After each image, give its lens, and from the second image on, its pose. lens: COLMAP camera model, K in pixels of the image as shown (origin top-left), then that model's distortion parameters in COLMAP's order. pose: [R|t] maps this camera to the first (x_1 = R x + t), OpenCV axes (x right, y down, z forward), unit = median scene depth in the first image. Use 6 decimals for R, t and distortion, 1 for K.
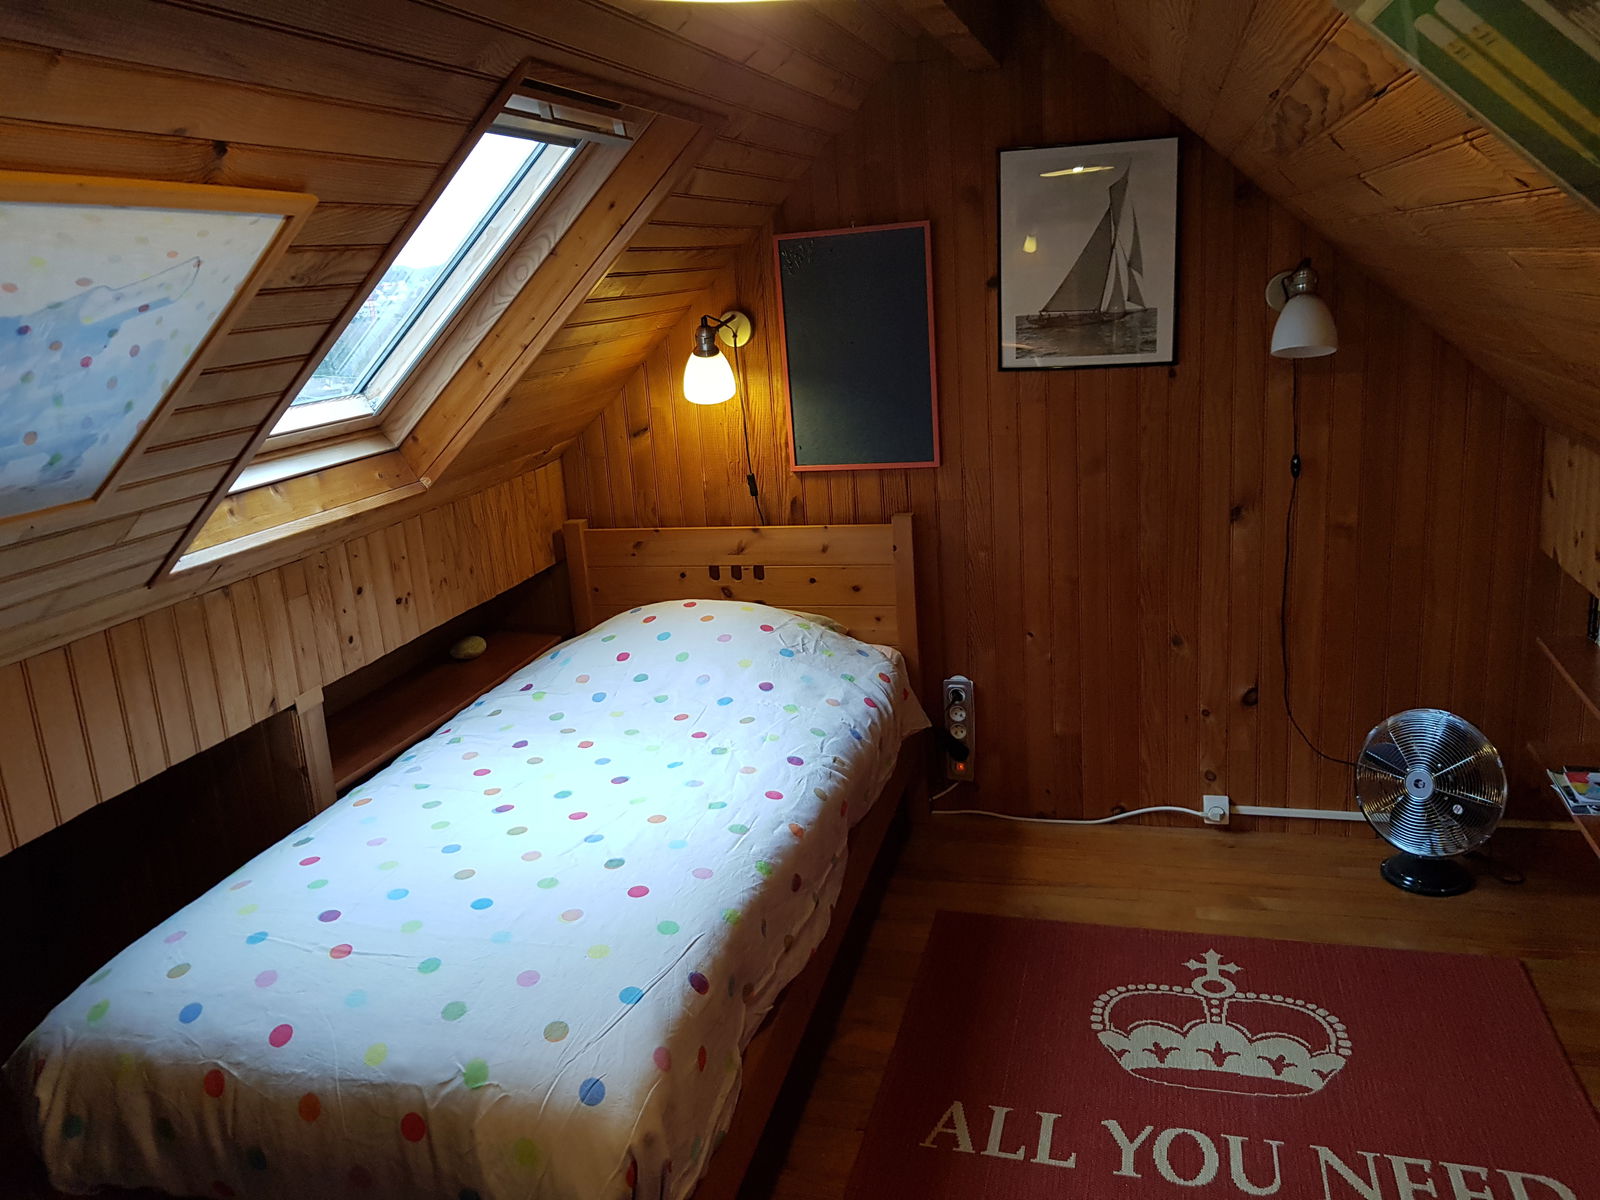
lens RADIAL K [[1215.1, 0, 764.4], [0, 1215.1, 587.9], [0, 0, 1]] dist [0.052242, -0.132517]
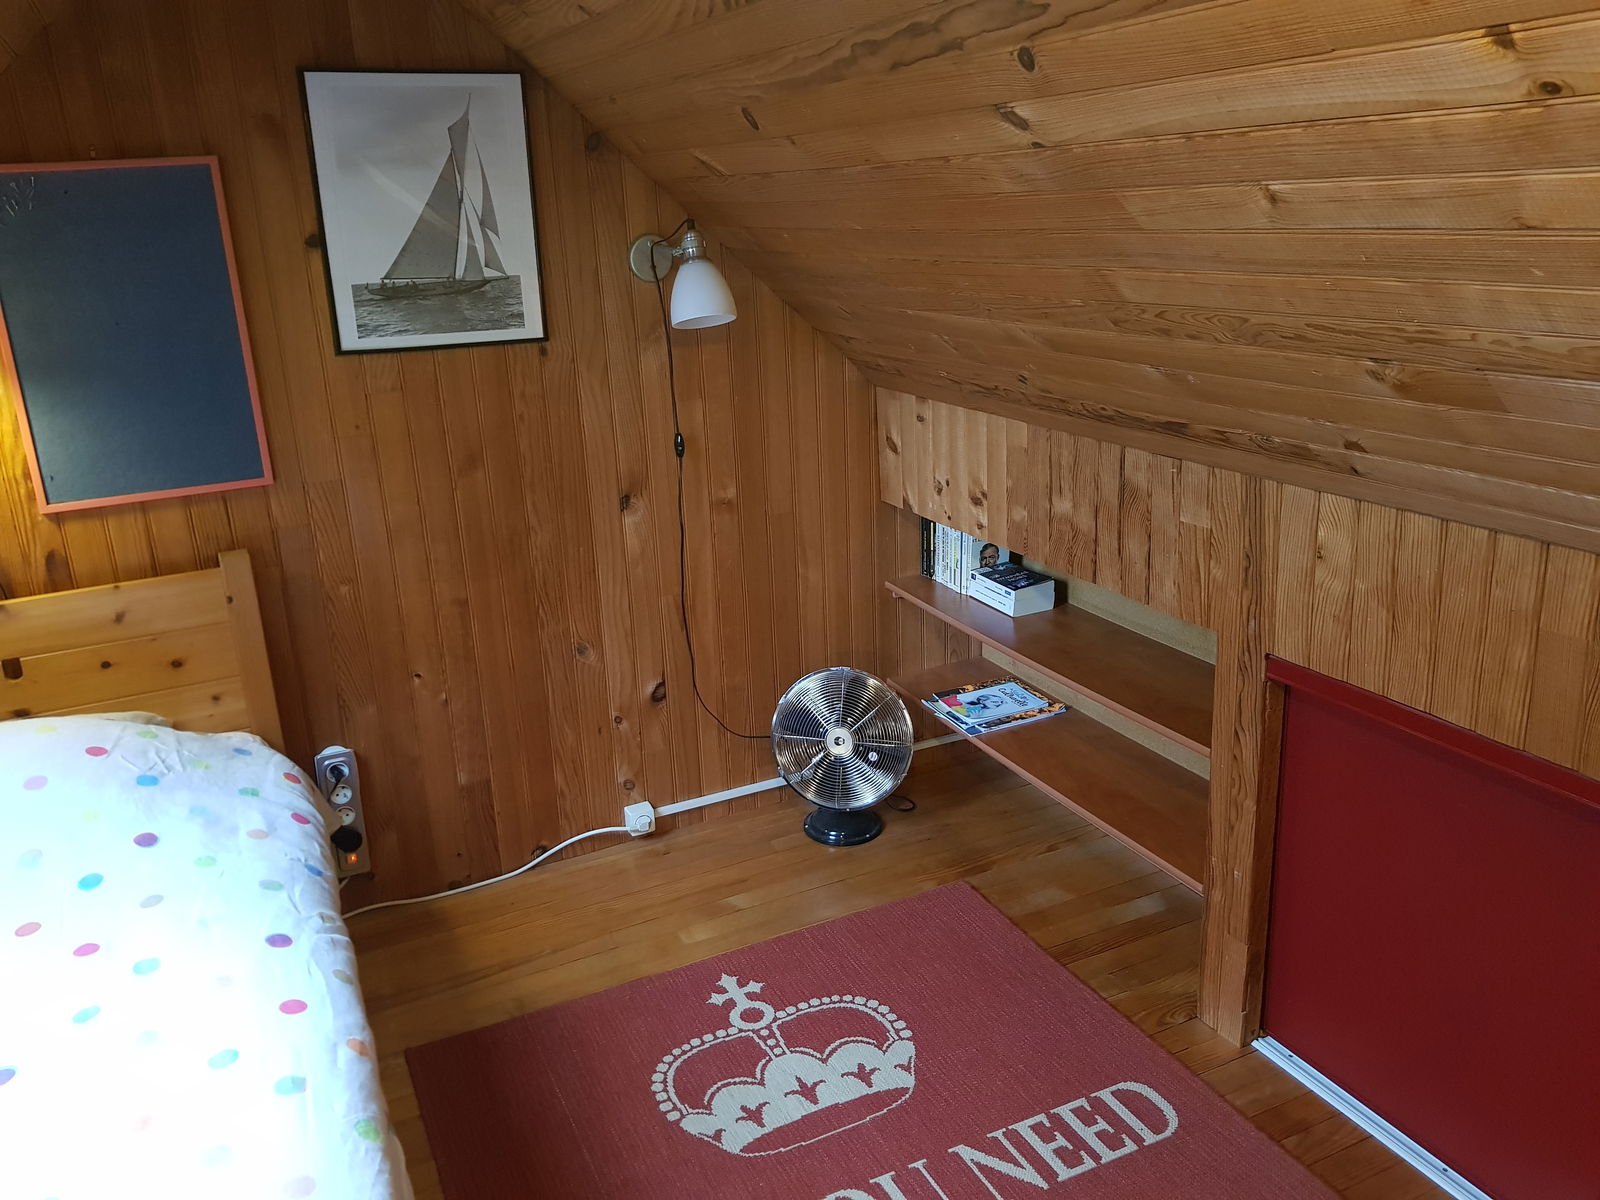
lens RADIAL K [[1215.1, 0, 764.4], [0, 1215.1, 587.9], [0, 0, 1]] dist [0.052242, -0.132517]
pose [[0.740484, -0.161520, 0.652377, -0.147354], [0.155898, 0.985495, 0.067042, -0.042500], [-0.653743, 0.052061, 0.754924, 0.248019]]
